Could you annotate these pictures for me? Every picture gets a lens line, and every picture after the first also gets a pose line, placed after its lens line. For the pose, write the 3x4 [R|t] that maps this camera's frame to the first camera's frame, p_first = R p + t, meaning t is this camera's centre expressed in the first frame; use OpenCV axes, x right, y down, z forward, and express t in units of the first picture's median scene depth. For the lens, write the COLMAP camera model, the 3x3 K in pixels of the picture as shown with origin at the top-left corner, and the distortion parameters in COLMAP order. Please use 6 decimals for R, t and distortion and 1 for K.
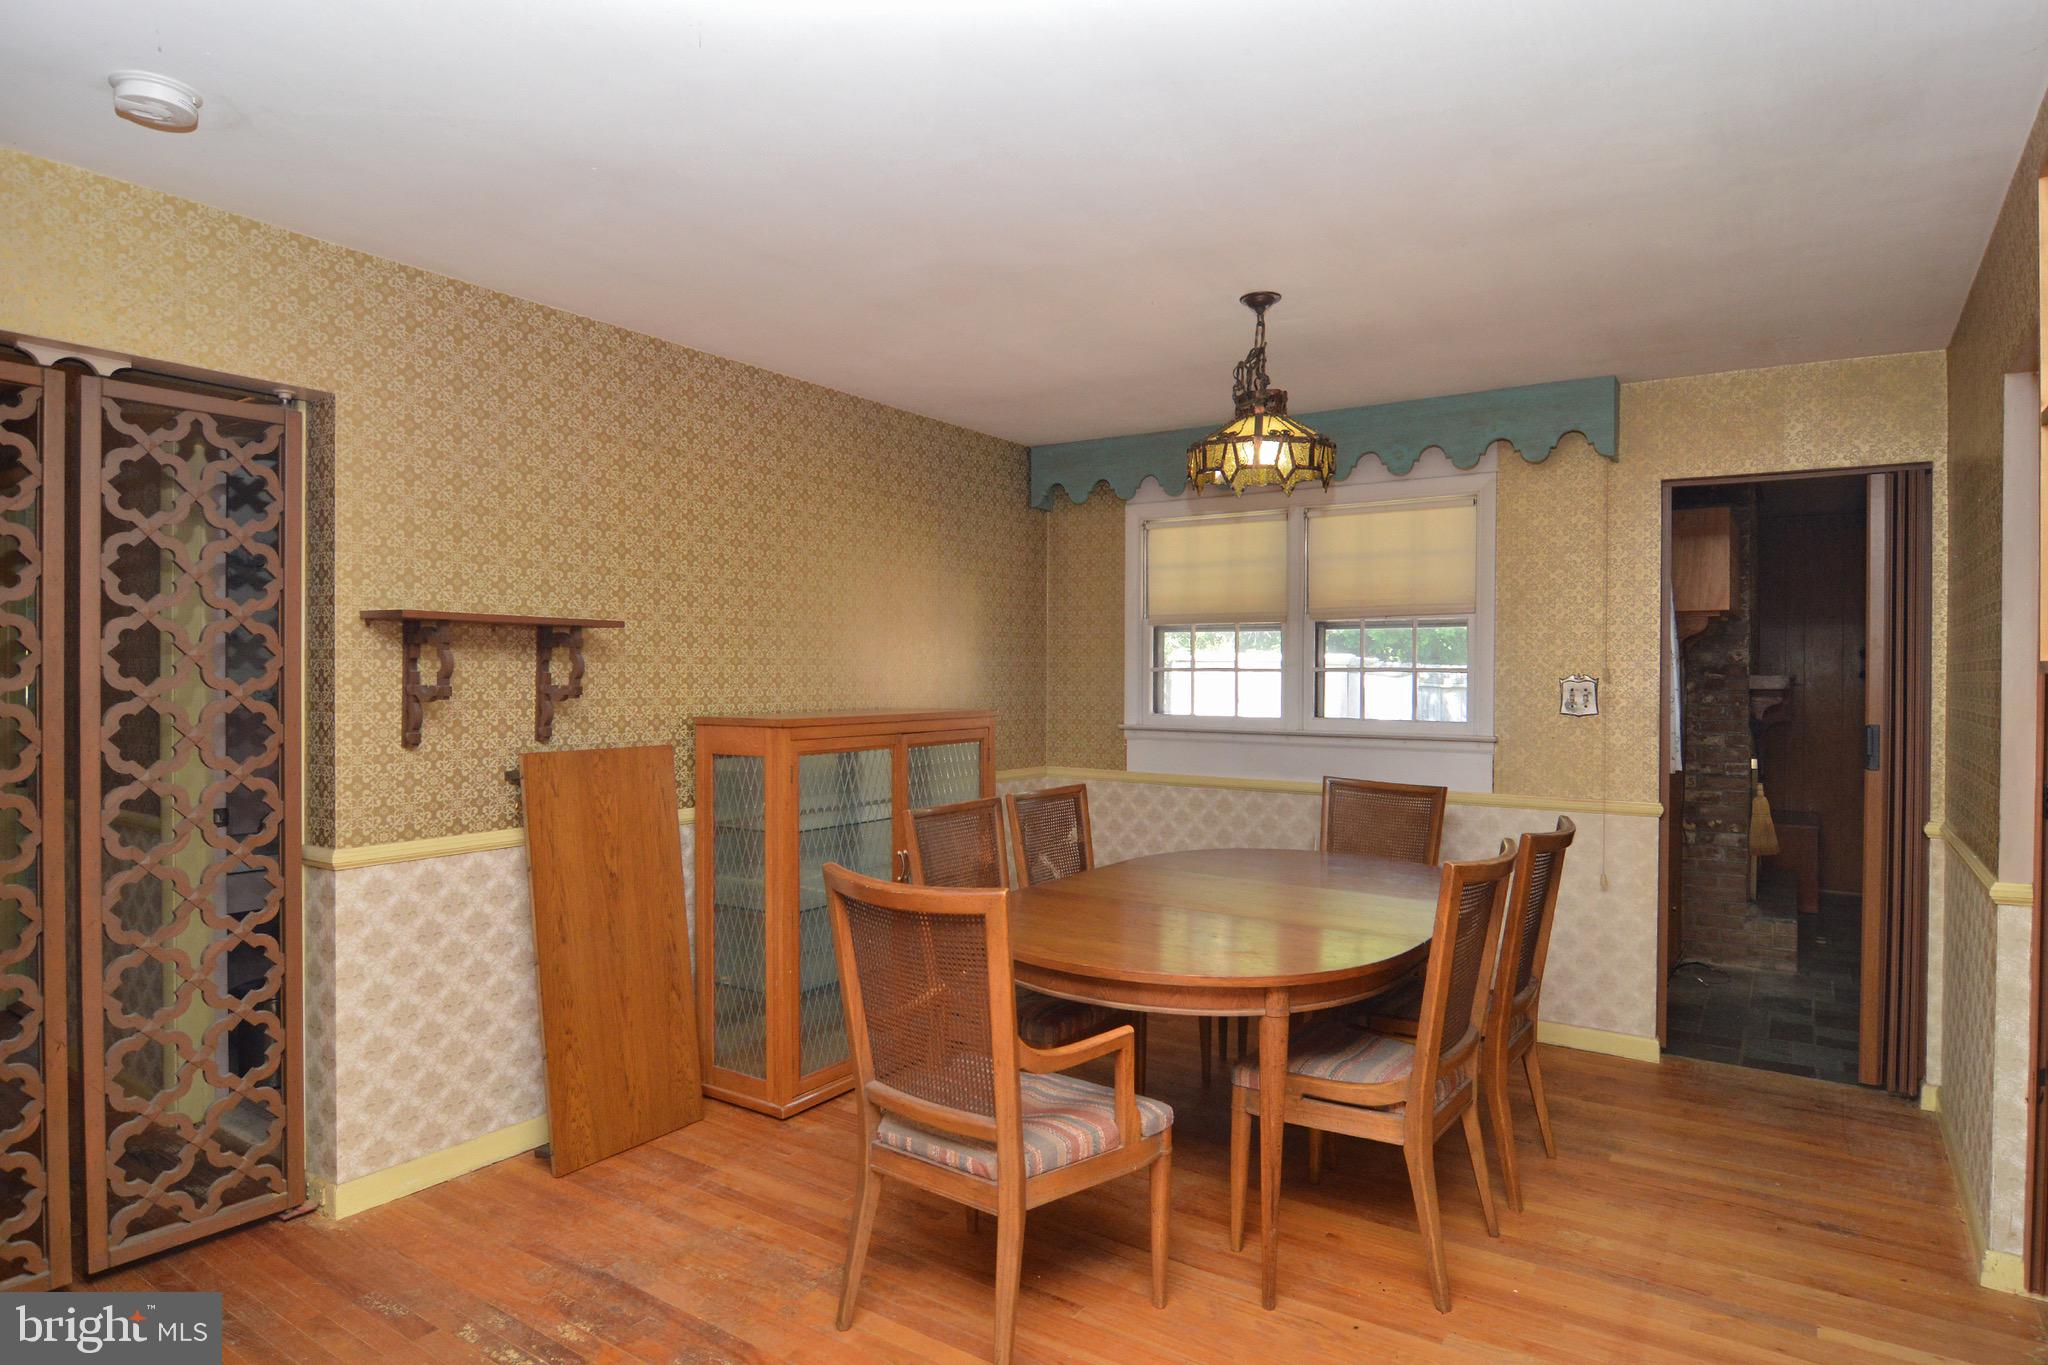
lens RADIAL K [[1133.1, 0, 1032.1], [0, 1133.1, 676.7], [0, 0, 1]] dist [-0.006257, -0.008924]
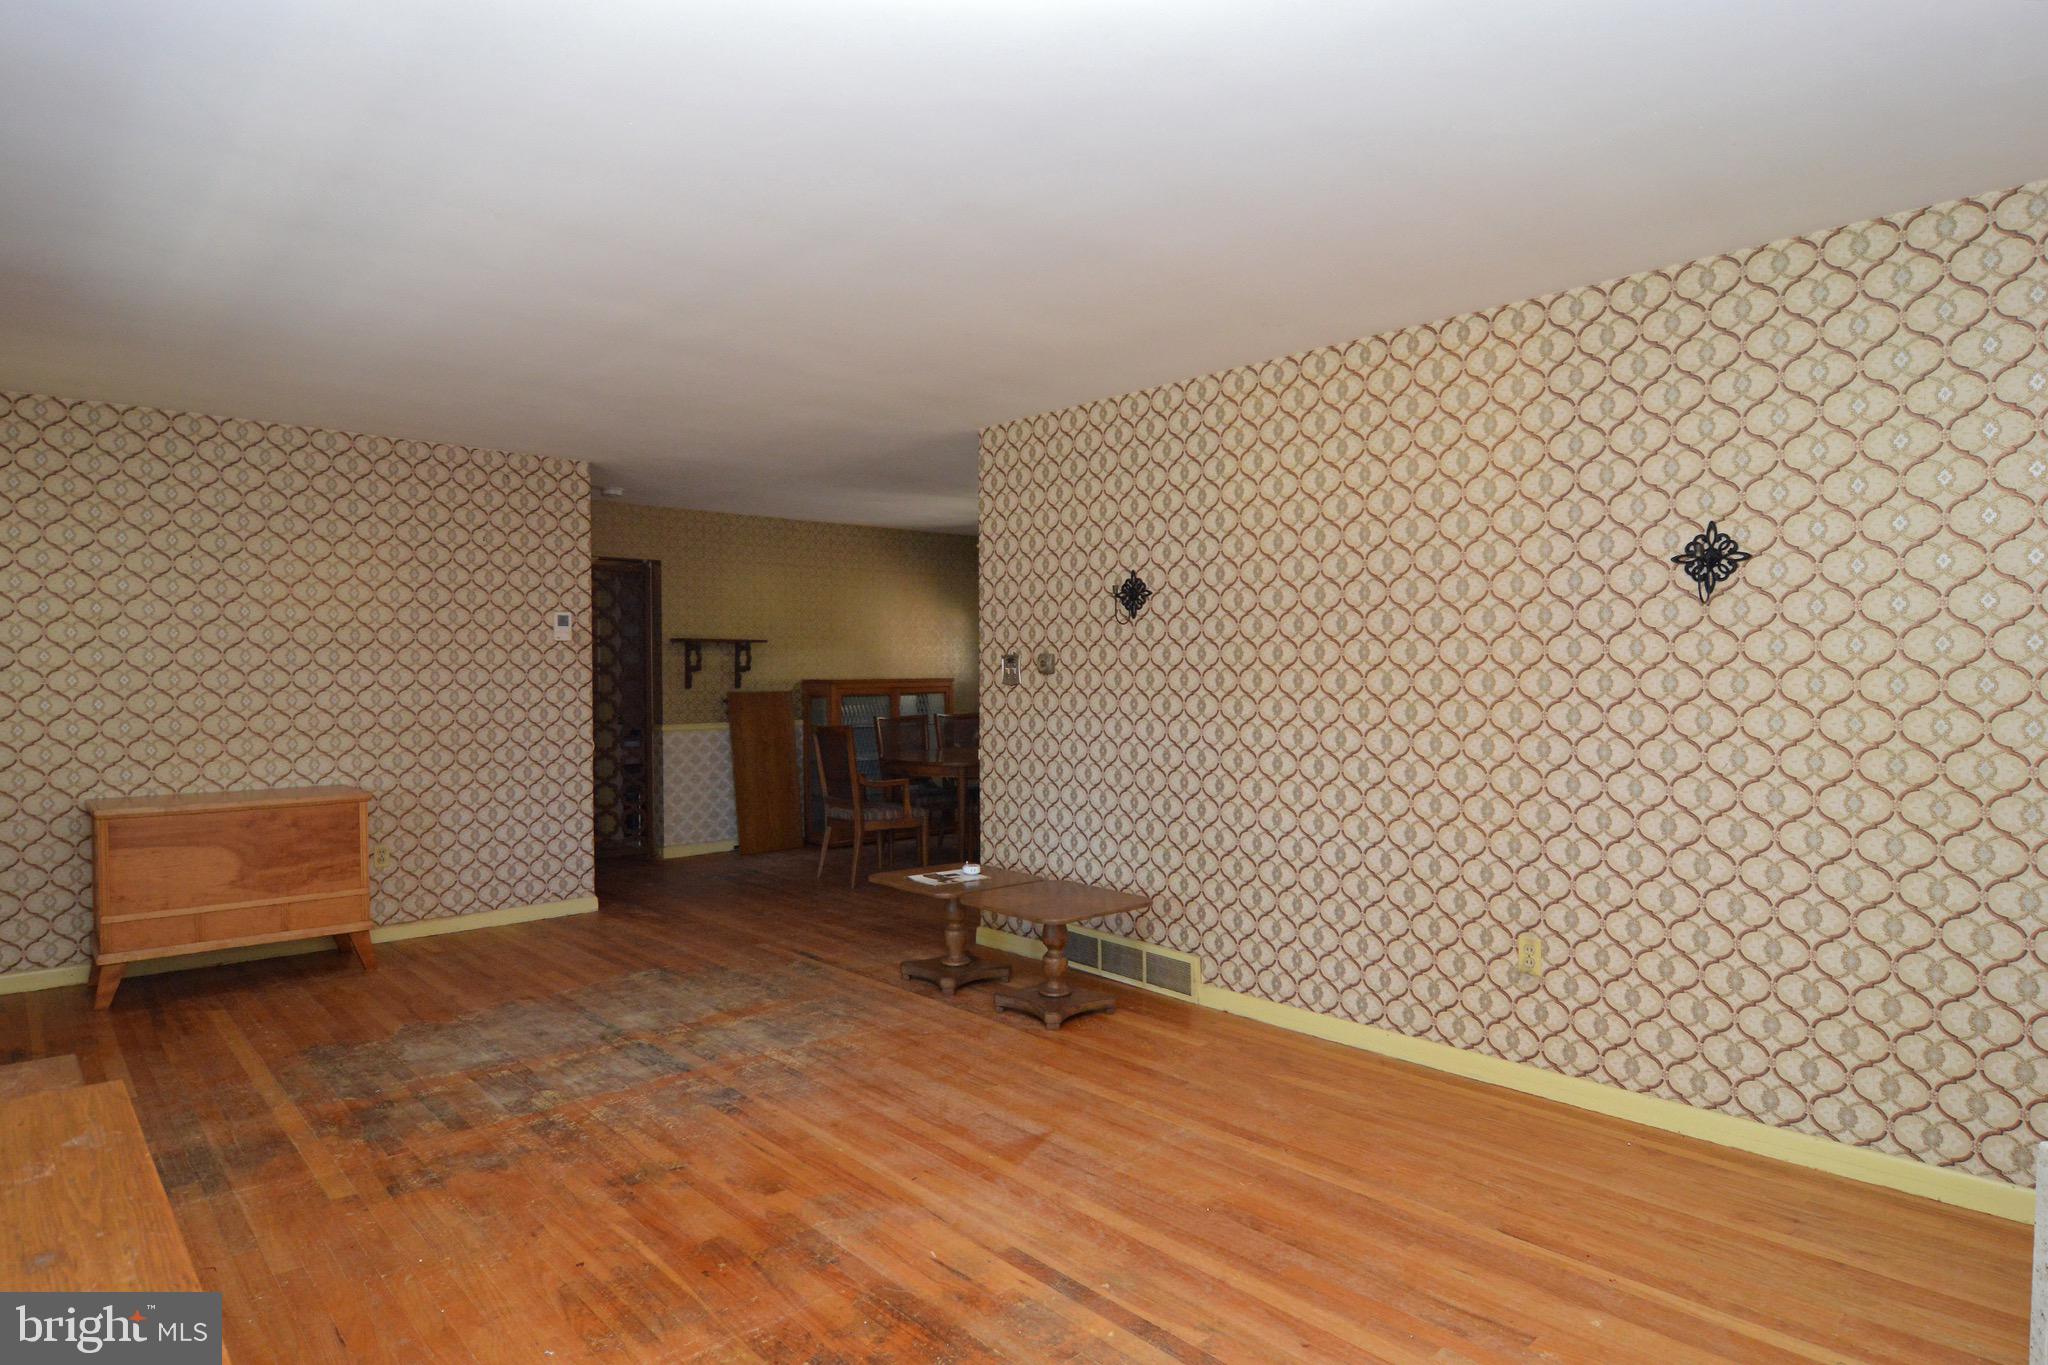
lens RADIAL K [[1133.1, 0, 1017.4], [0, 1133.1, 680.7], [0, 0, 1]] dist [-0.006257, -0.008924]
pose [[0.977887, -0.007322, -0.209007, 0.747596], [0.009716, 0.999898, 0.010429, 0.023256], [0.208909, -0.012229, 0.977859, -1.410027]]
